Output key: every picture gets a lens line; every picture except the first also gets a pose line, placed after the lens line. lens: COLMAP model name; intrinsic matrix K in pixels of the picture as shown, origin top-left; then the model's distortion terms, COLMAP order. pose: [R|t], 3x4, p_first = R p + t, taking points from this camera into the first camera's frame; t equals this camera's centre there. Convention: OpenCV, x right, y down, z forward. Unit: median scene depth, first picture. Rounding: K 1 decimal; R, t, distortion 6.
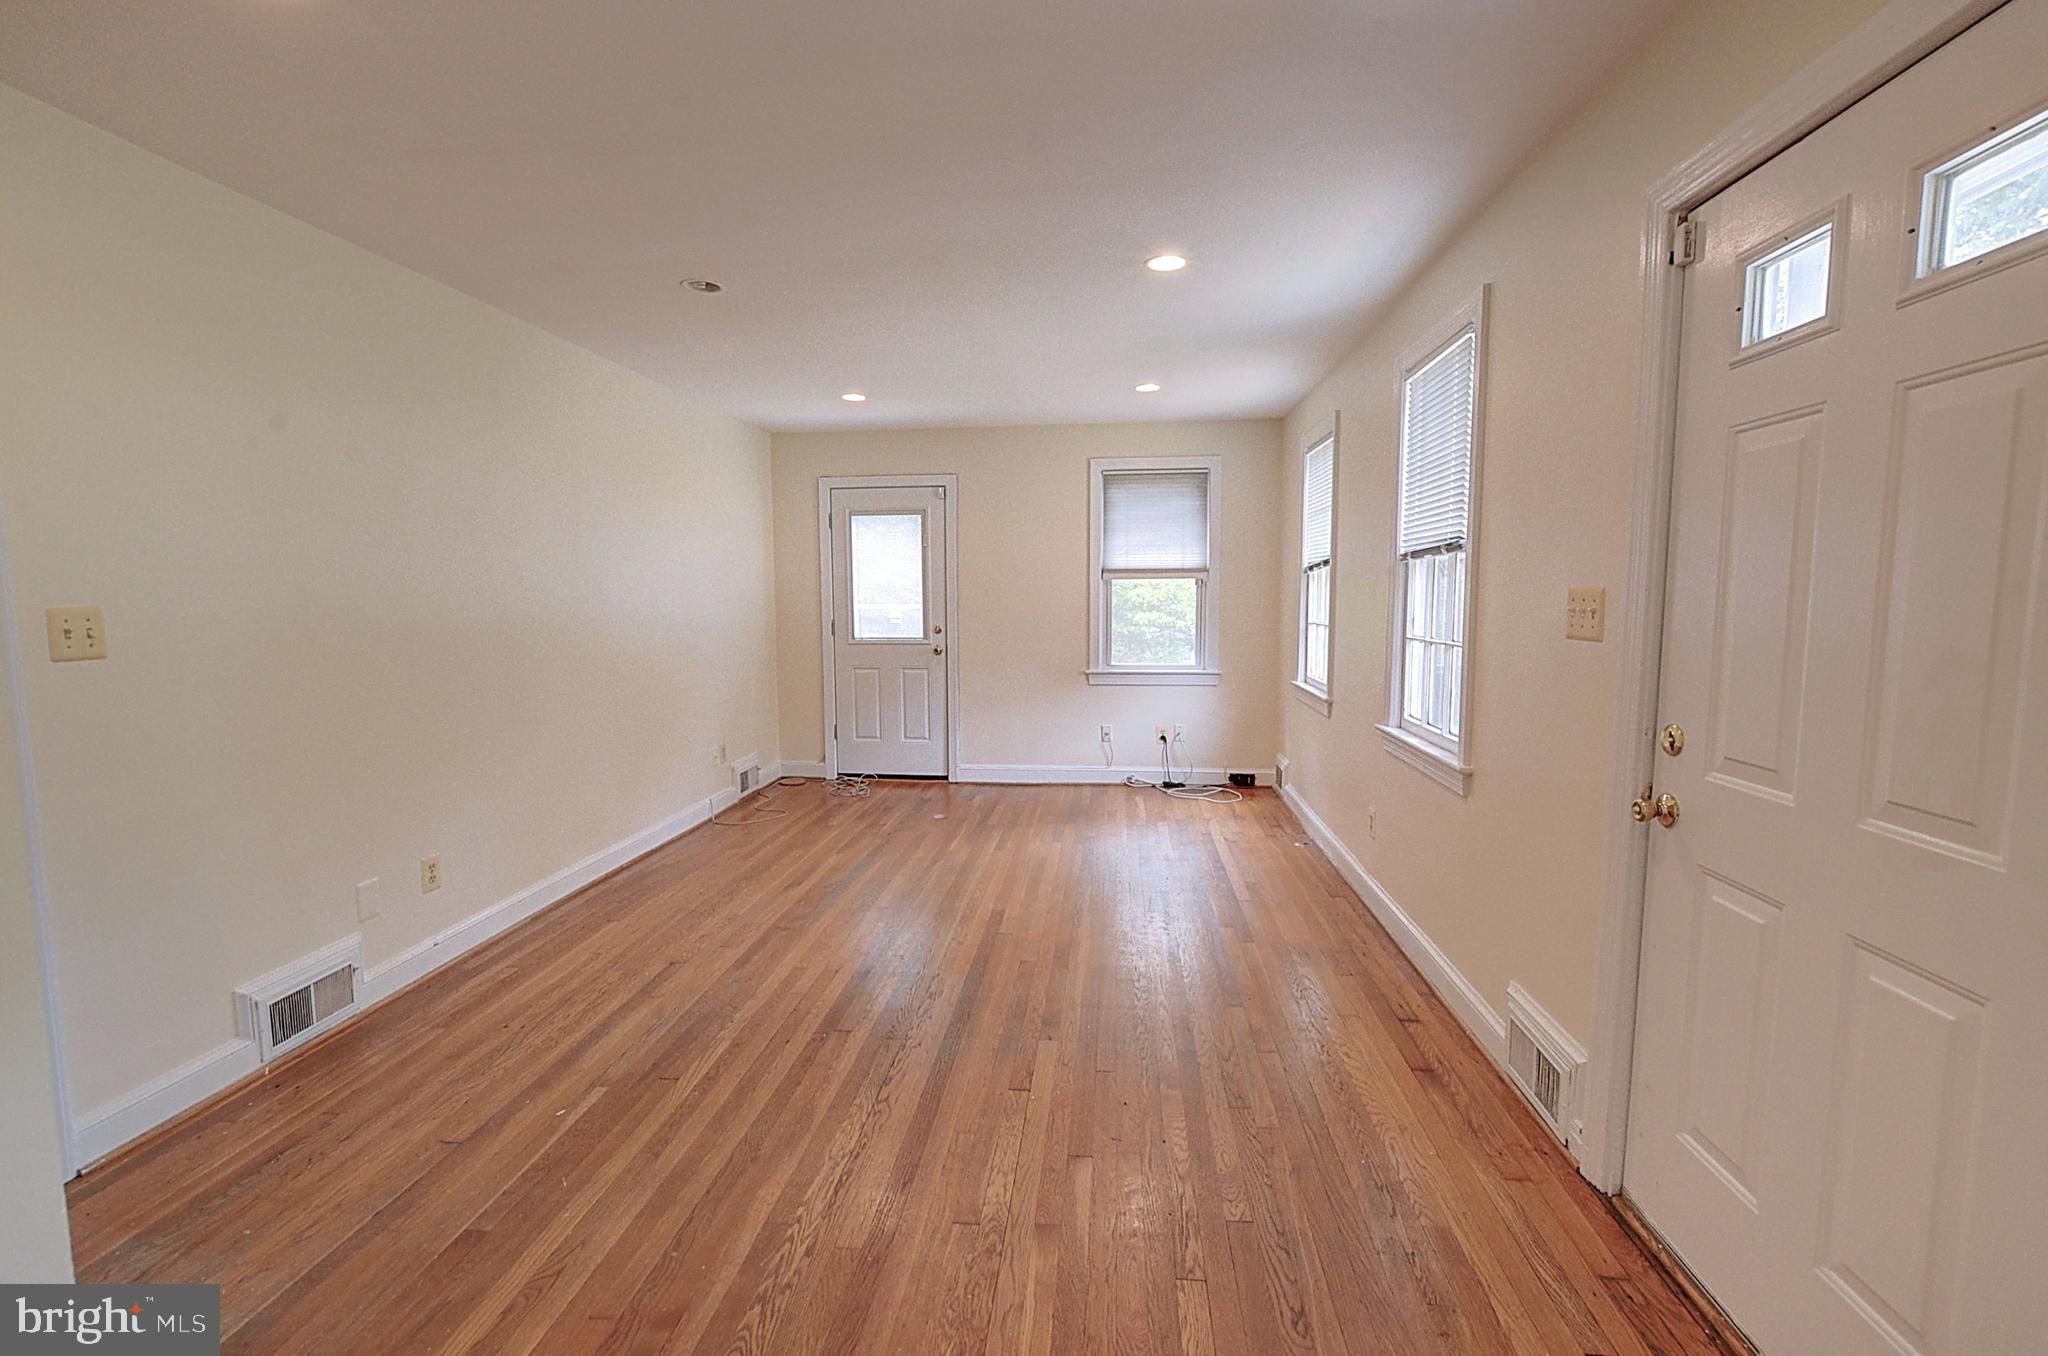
lens RADIAL K [[903.3, 0, 1016.1], [0, 903.3, 682.6], [0, 0, 1]] dist [-0.013678, 0.000395]
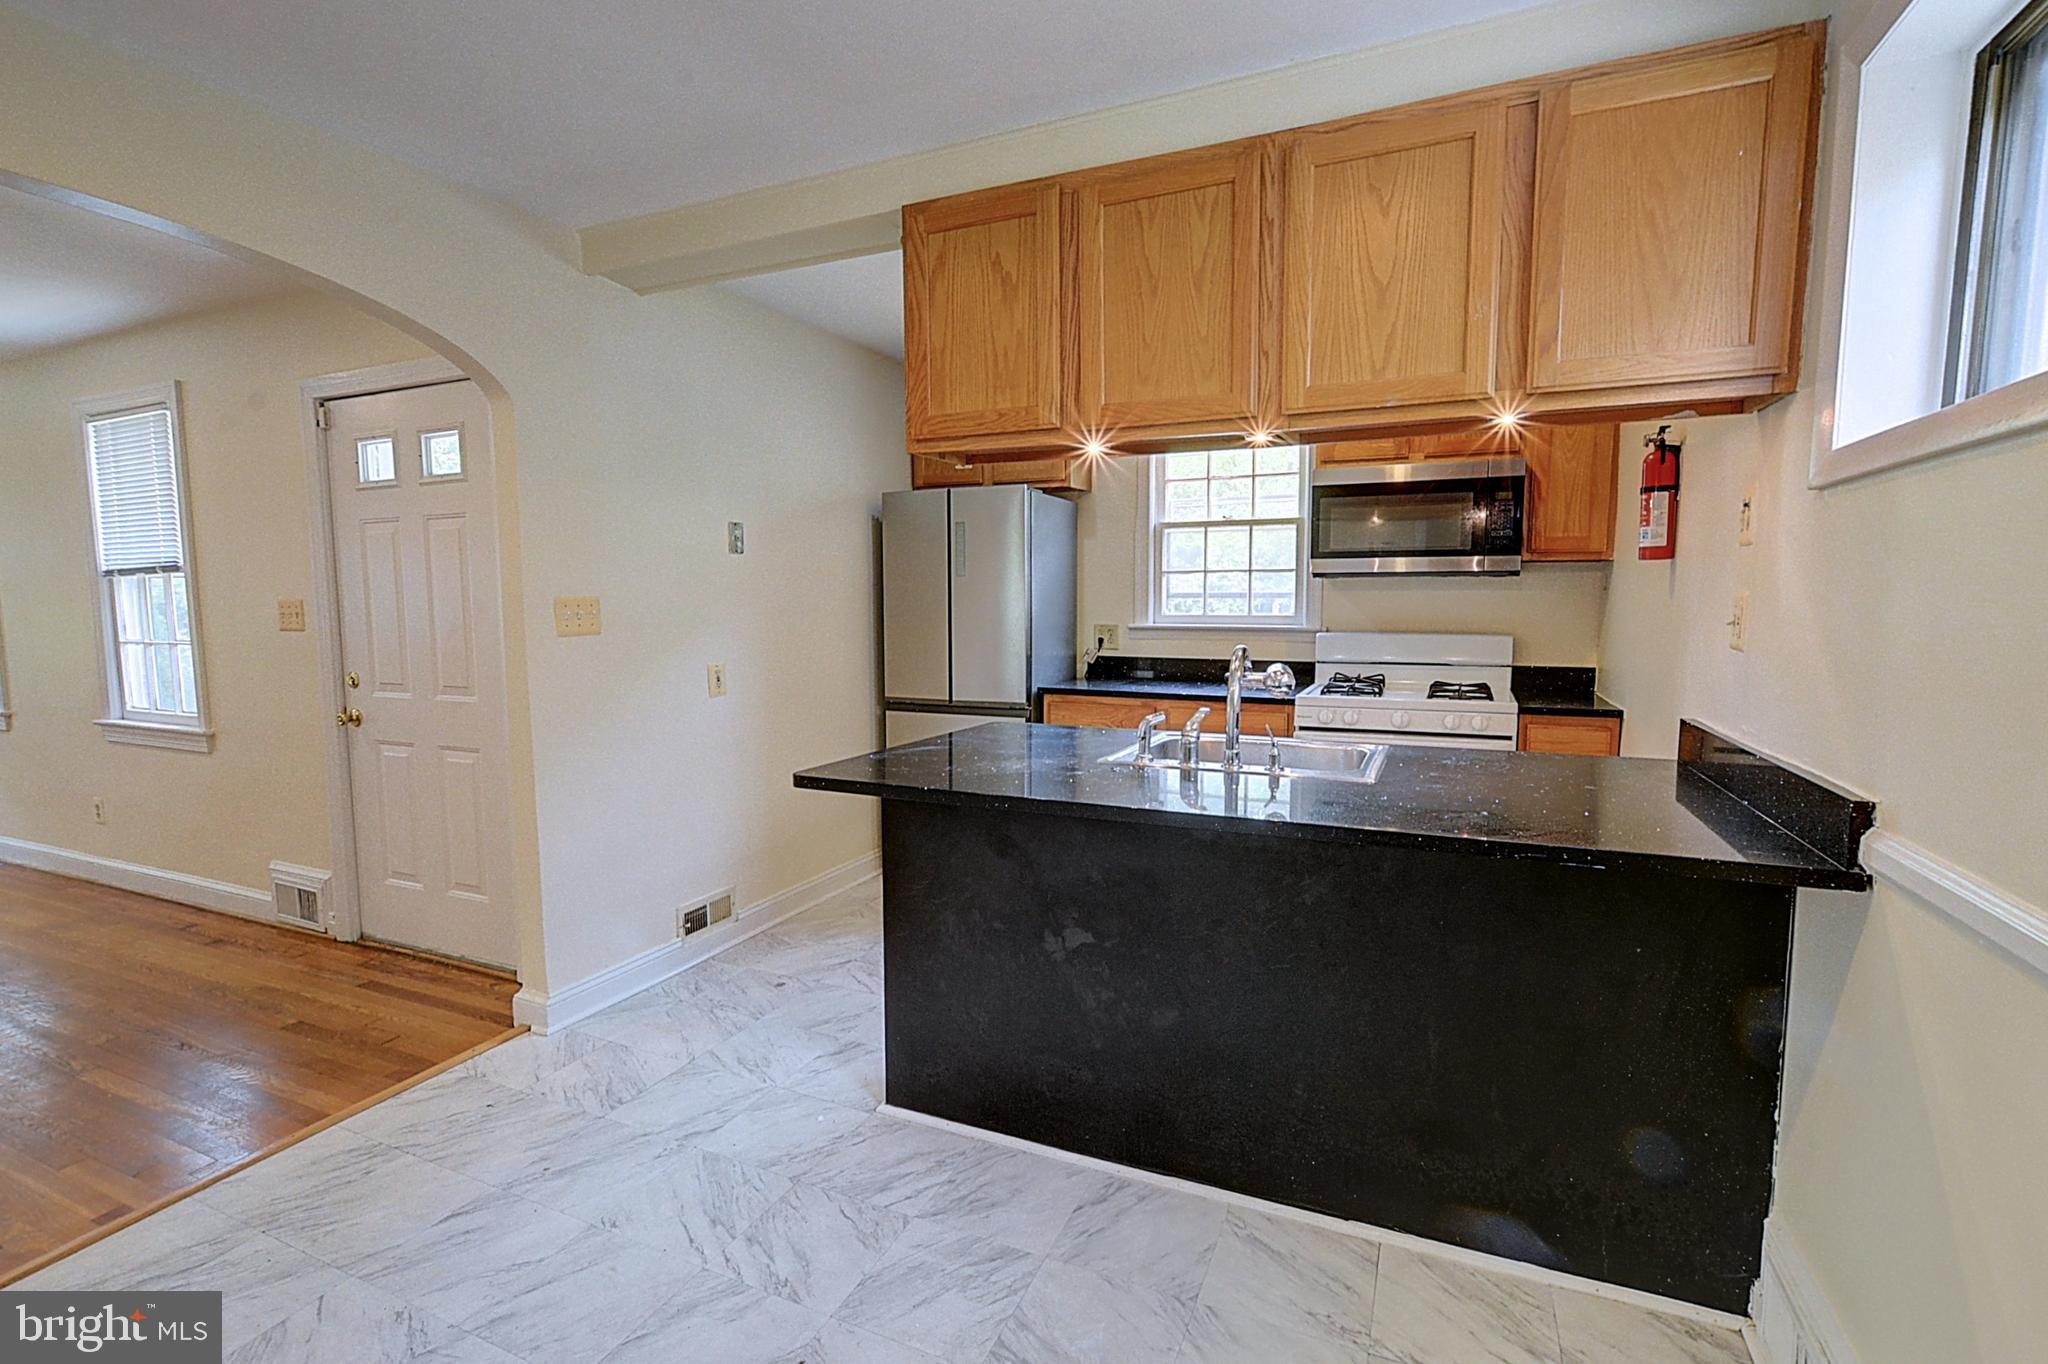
lens RADIAL K [[927.3, 0, 1009.8], [0, 927.3, 688.8], [0, 0, 1]] dist [-0.002798, -0.000154]
pose [[0.308954, -0.087523, 0.947041, -0.275664], [0.097374, 0.993435, 0.060044, 0.039793], [-0.946079, 0.073666, 0.315448, -0.368818]]
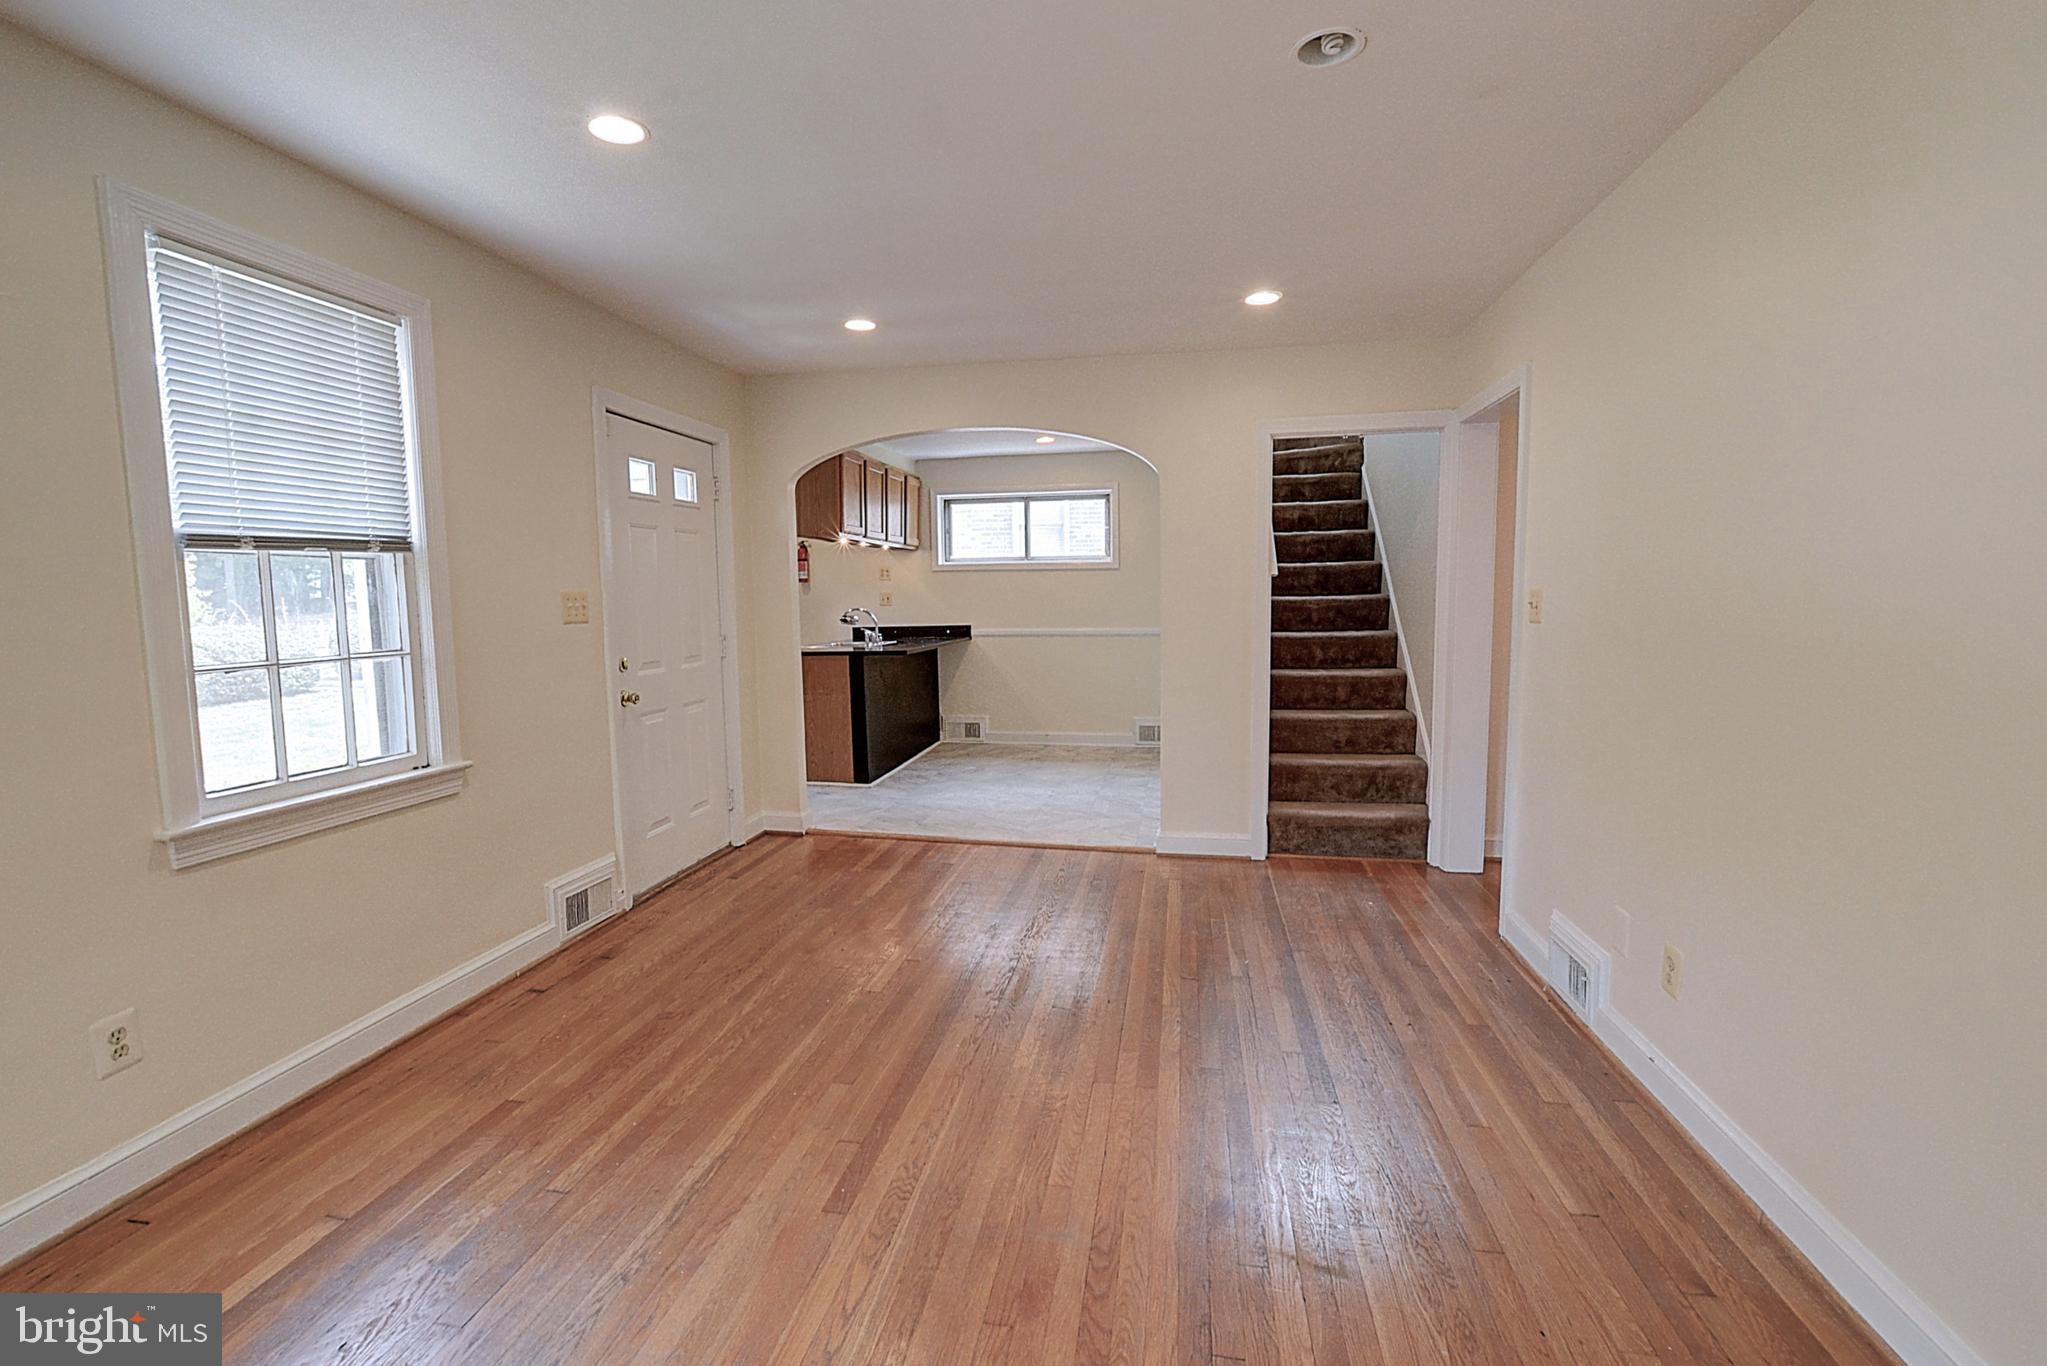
lens RADIAL K [[926.8, 0, 1009.3], [0, 926.8, 689.8], [0, 0, 1]] dist [-0.002798, -0.000154]
pose [[-0.996838, 0.008021, 0.079054, -0.136459], [0.023881, 0.979137, 0.201791, -0.117447], [-0.075786, 0.203041, -0.976233, 1.220674]]
